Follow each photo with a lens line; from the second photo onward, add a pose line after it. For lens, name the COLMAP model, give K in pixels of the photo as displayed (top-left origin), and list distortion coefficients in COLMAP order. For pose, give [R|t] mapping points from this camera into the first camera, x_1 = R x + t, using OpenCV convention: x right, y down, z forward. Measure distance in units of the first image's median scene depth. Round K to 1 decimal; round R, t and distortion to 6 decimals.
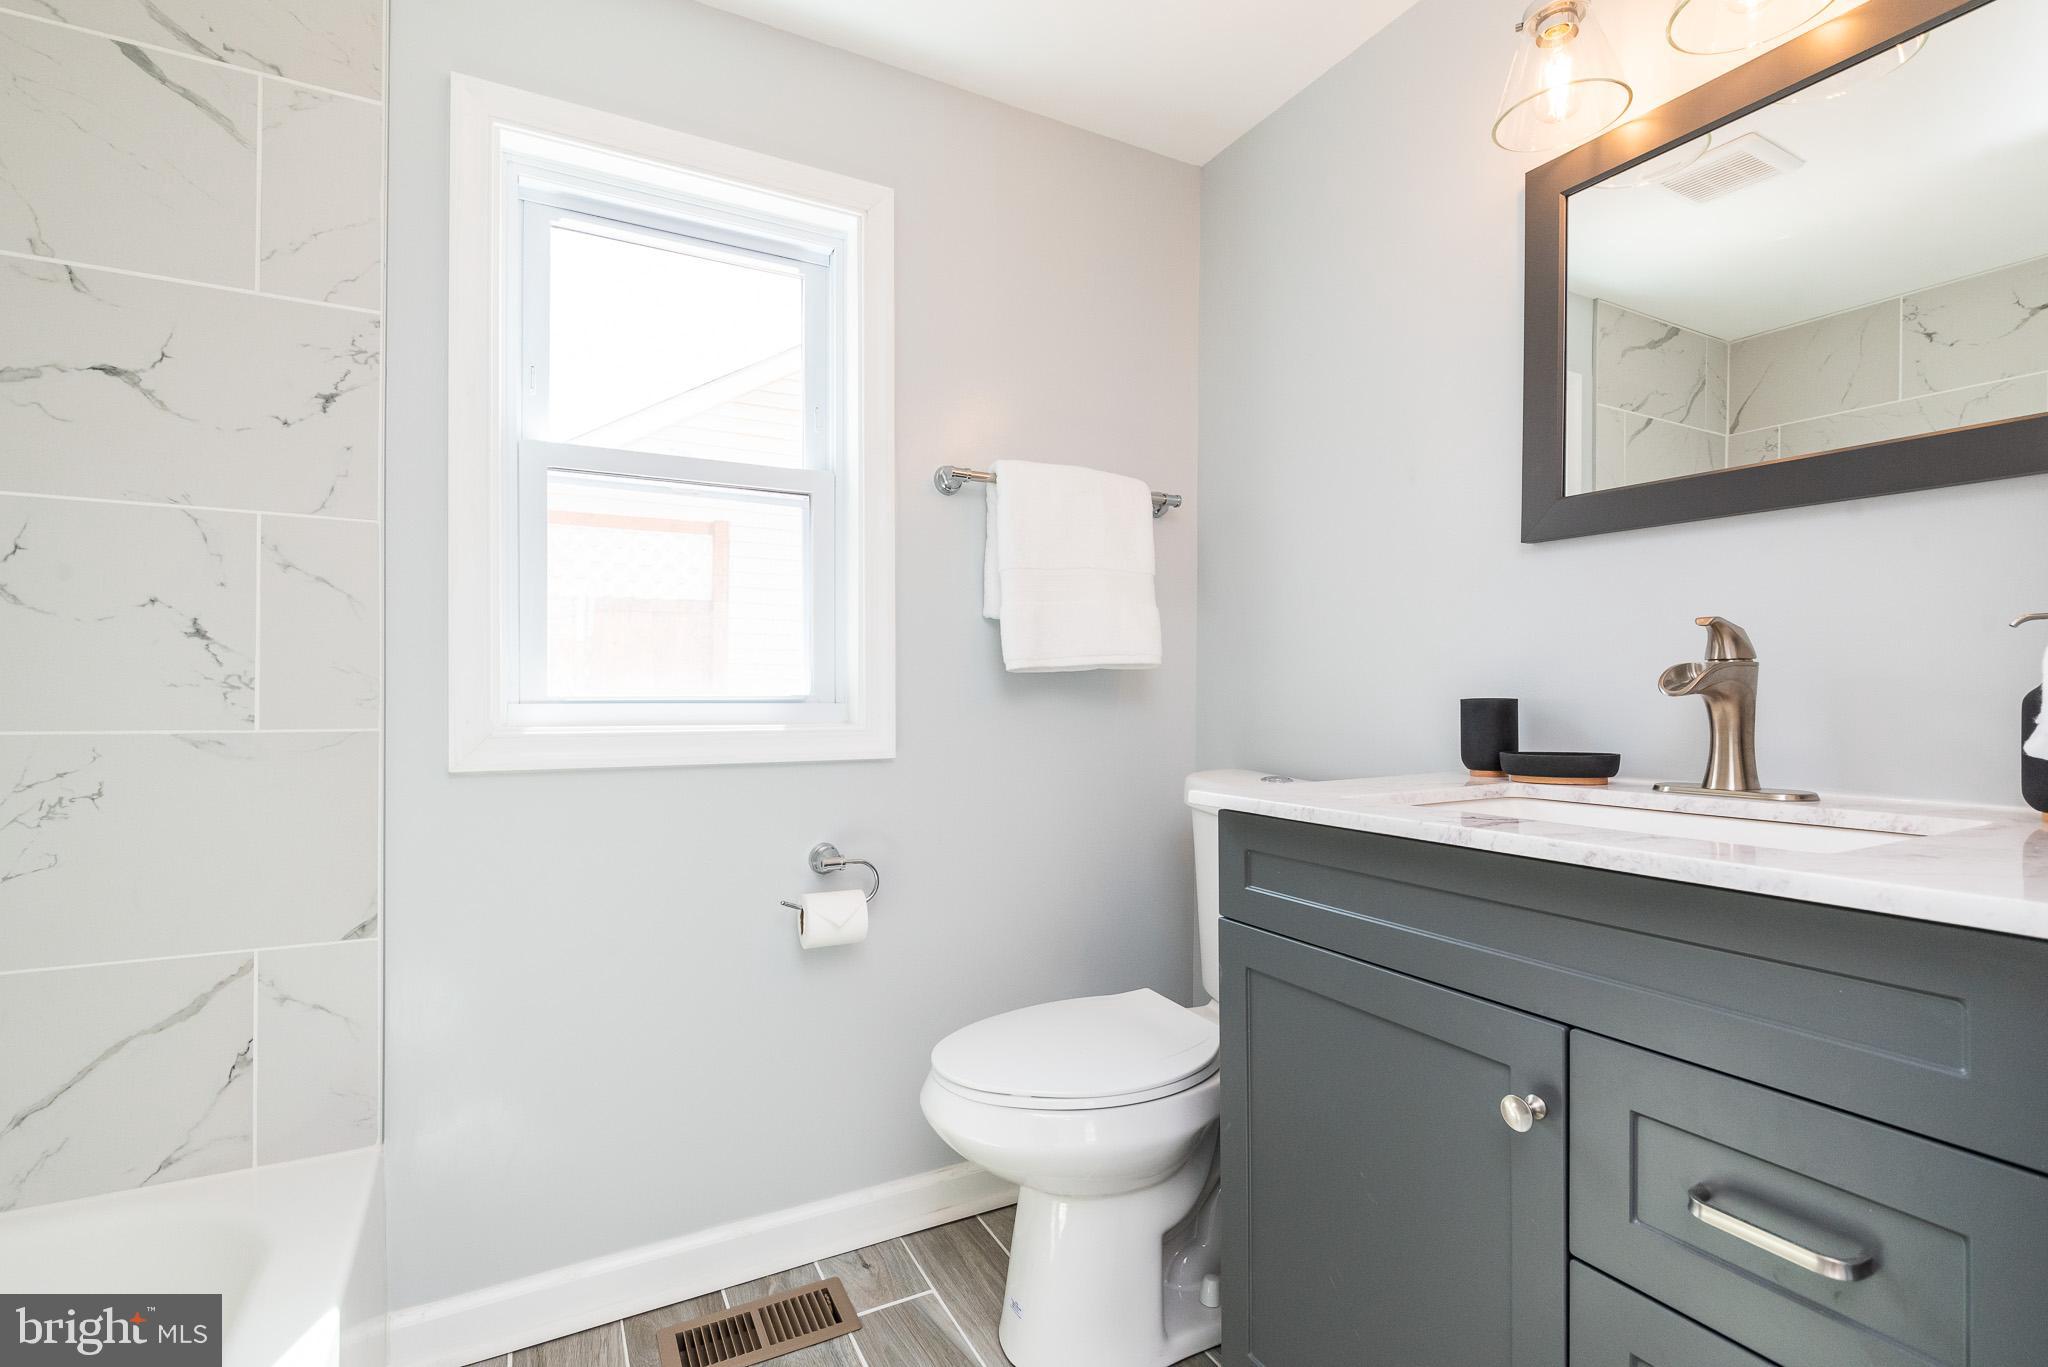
lens RADIAL K [[979.2, 0, 1026.5], [0, 979.2, 692.0], [0, 0, 1]] dist [-0.001541, -0.000360]
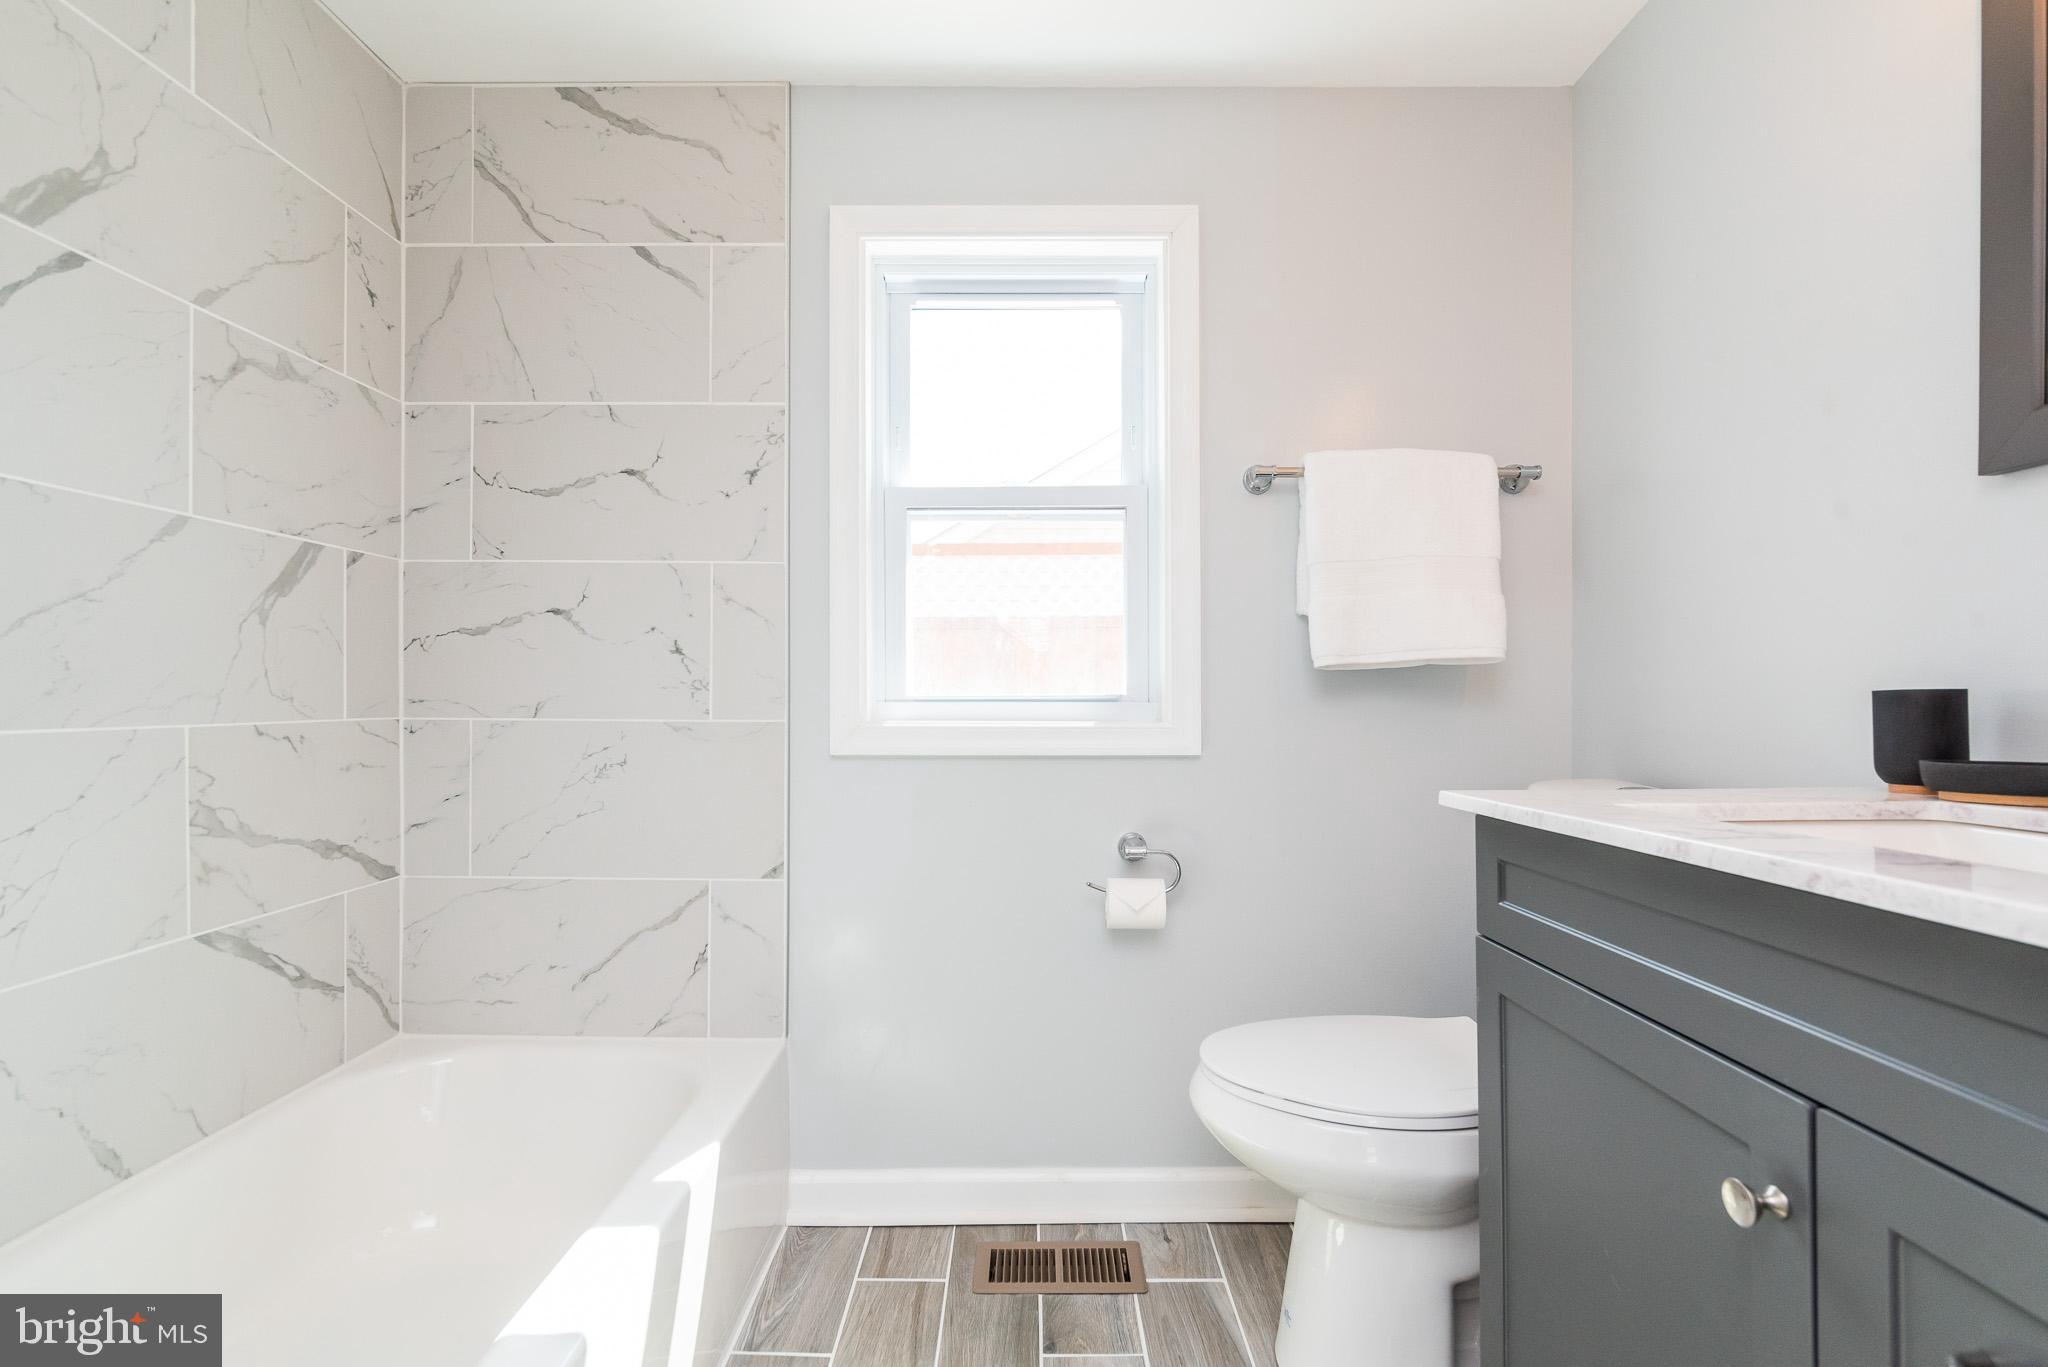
lens RADIAL K [[969.6, 0, 1025.6], [0, 969.6, 699.4], [0, 0, 1]] dist [0.001353, -0.000286]
pose [[0.872516, -0.005429, -0.488556, 0.241466], [0.002348, 0.999973, -0.006919, 0.018394], [0.488581, 0.004890, 0.872505, 0.021942]]
